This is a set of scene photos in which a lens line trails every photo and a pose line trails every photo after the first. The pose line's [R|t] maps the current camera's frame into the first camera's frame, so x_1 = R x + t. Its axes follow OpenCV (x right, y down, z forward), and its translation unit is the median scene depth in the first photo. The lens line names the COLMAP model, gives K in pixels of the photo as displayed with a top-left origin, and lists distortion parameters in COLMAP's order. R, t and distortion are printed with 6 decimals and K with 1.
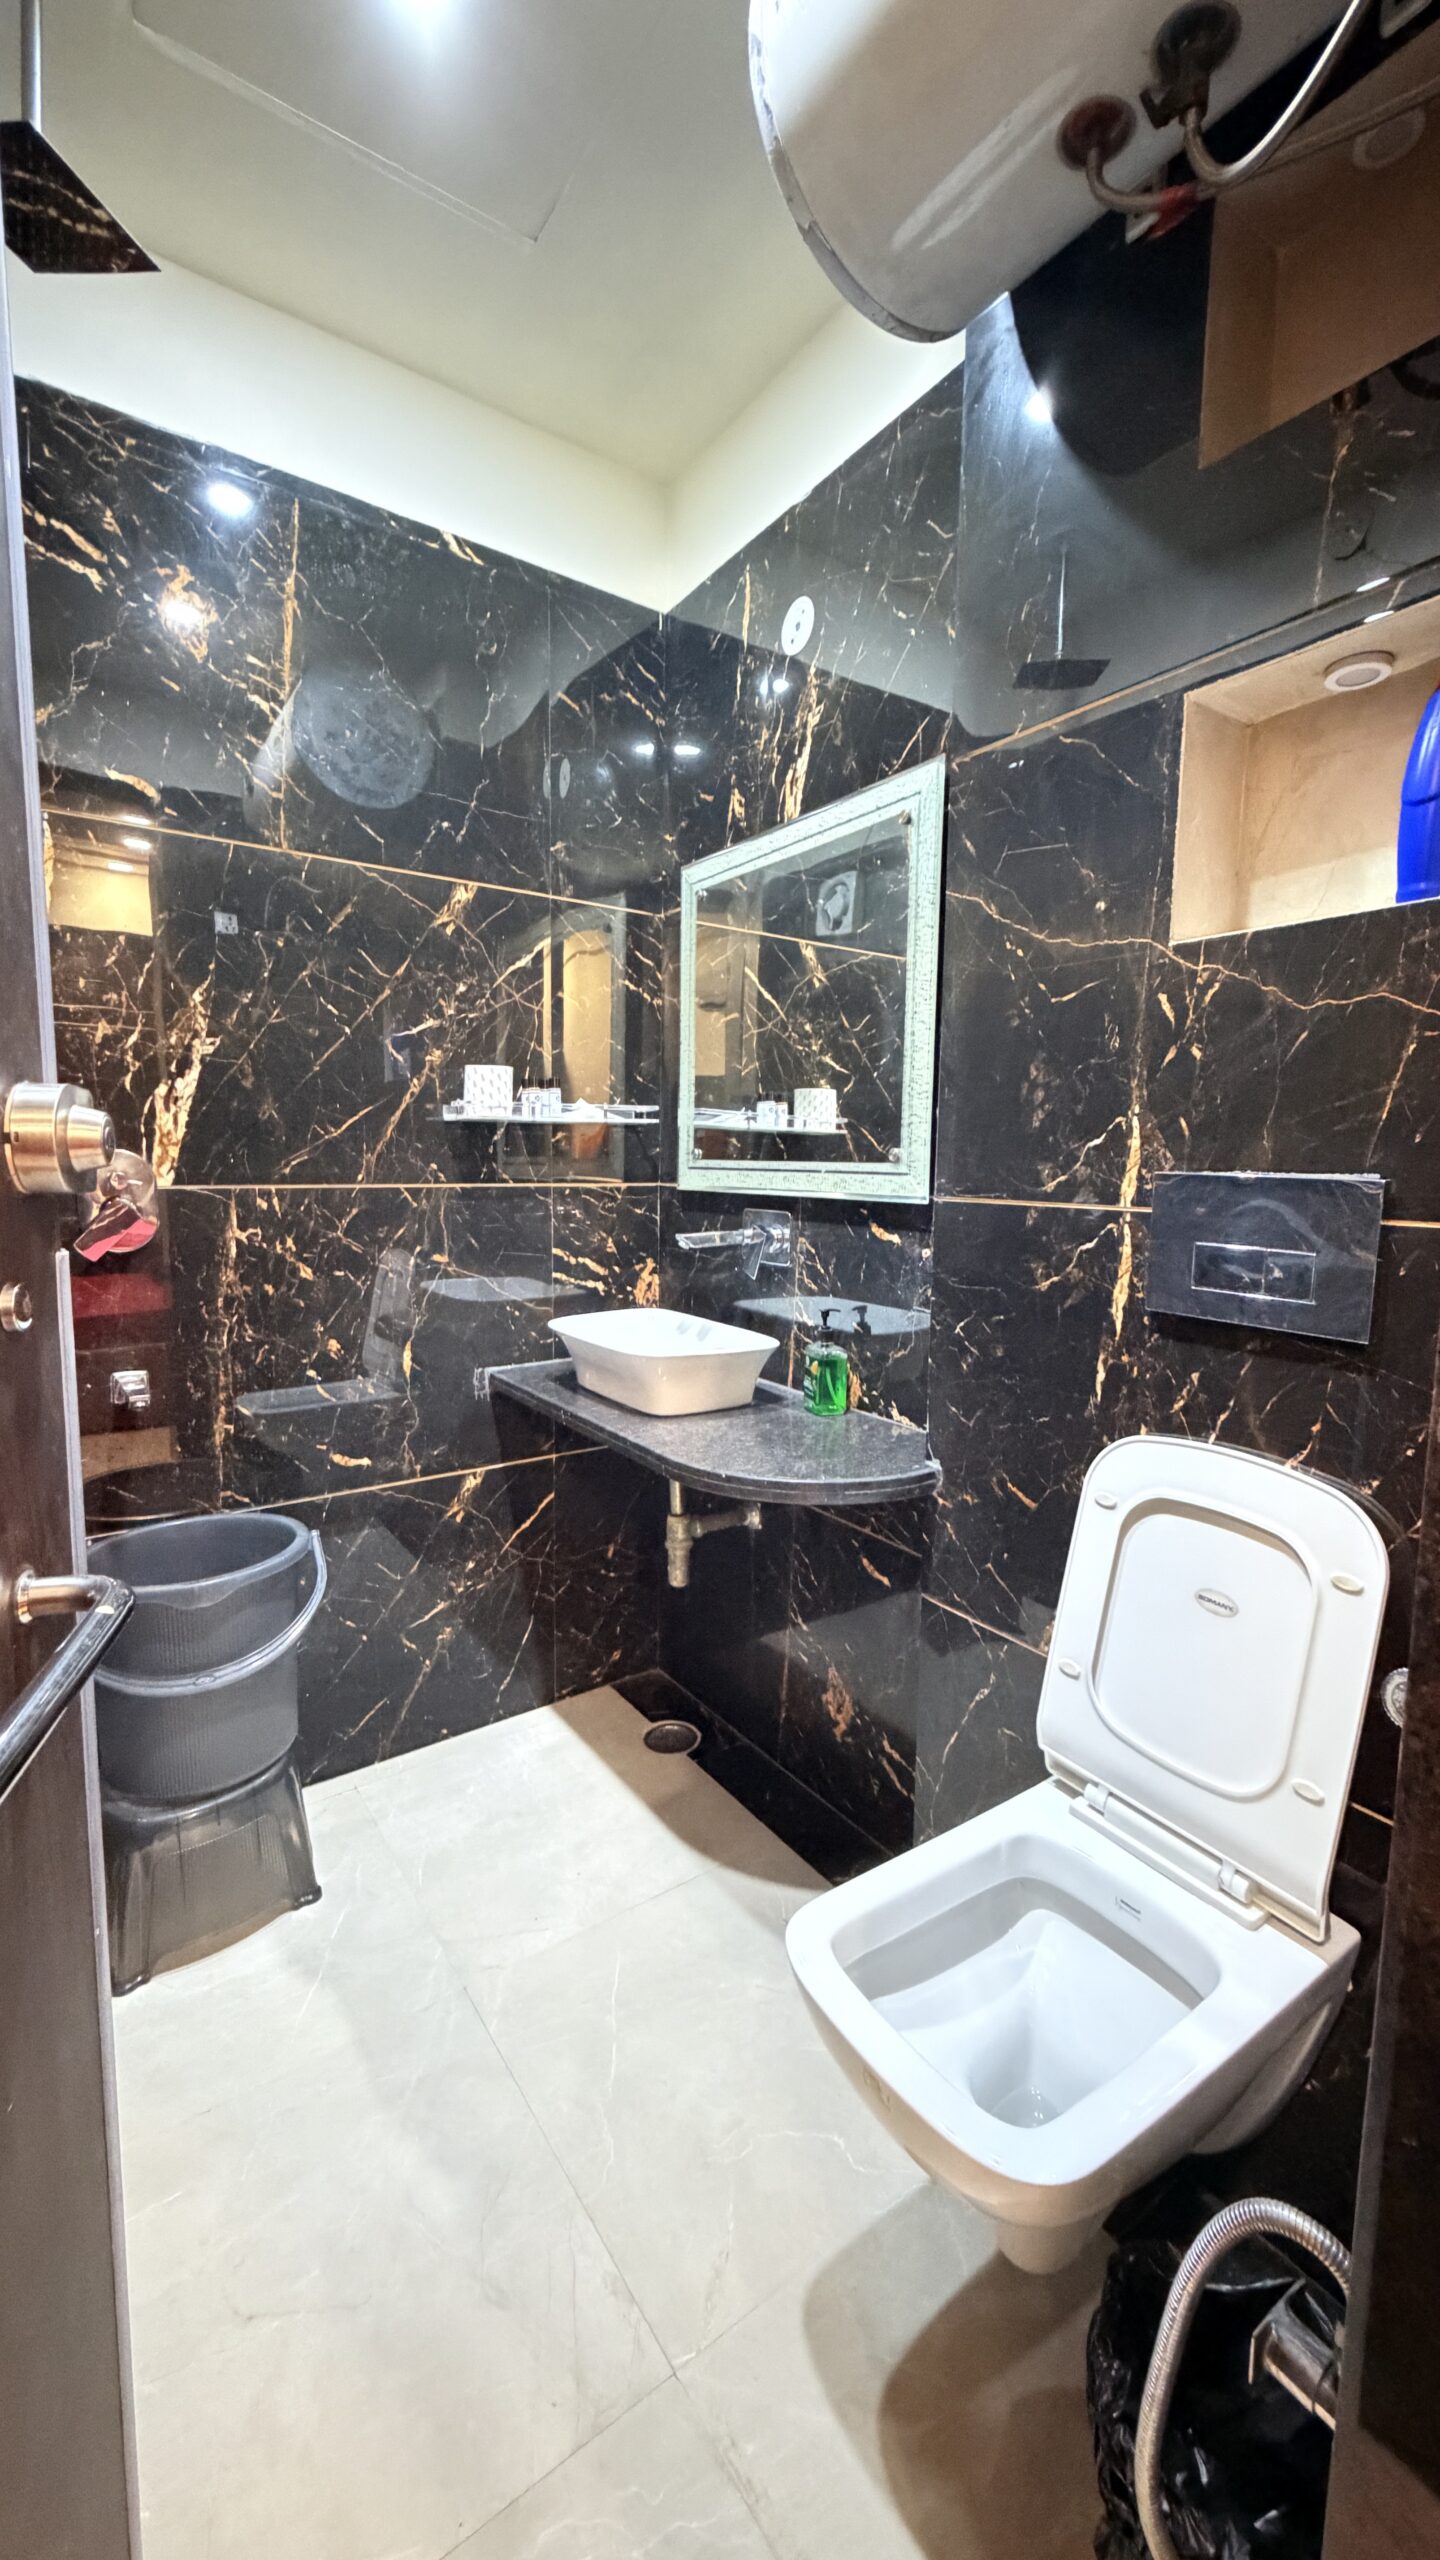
lens RADIAL K [[1021.0, 0, 723.1], [0, 1021.0, 1280.5], [0, 0, 1]] dist [-0.002492, 0.000610]
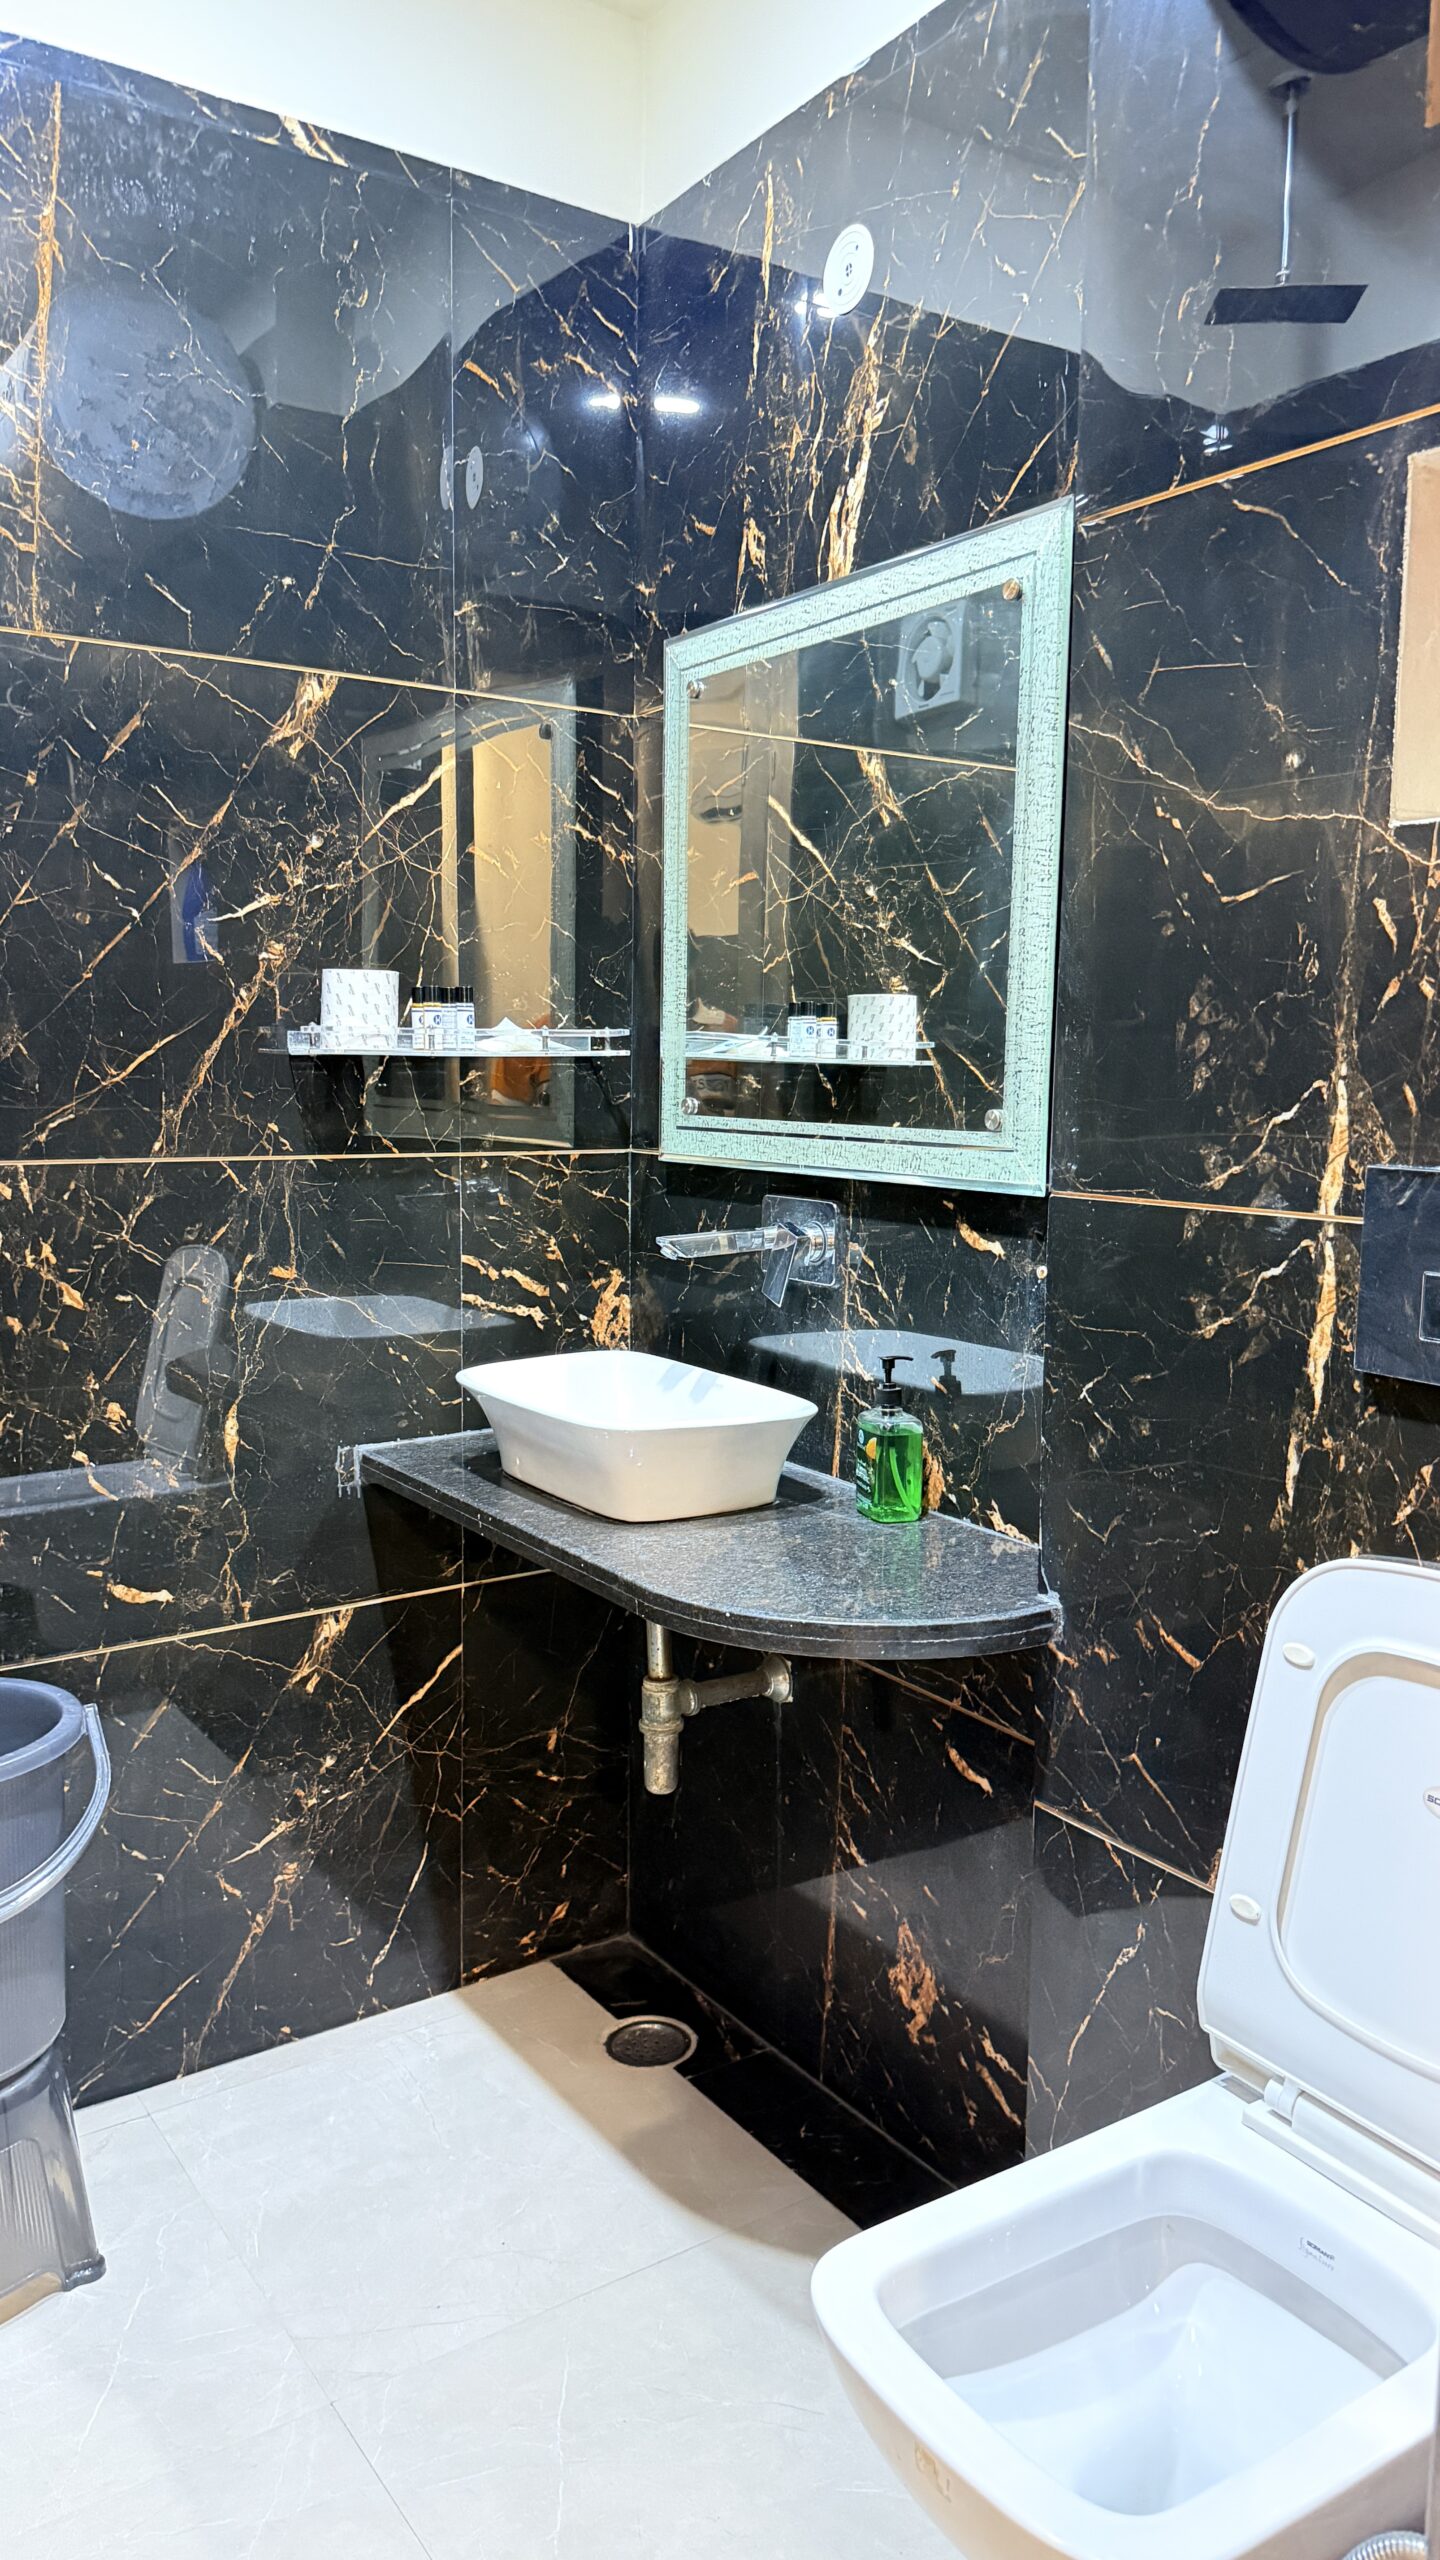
lens RADIAL K [[1834.2, 0, 722.7], [0, 1834.2, 1276.8], [0, 0, 1]] dist [0.056260, -0.033066]
pose [[0.999919, -0.000429, -0.012741, 0.009759], [0.000461, 0.999997, 0.002507, -0.023672], [0.012740, -0.002513, 0.999916, -0.143747]]
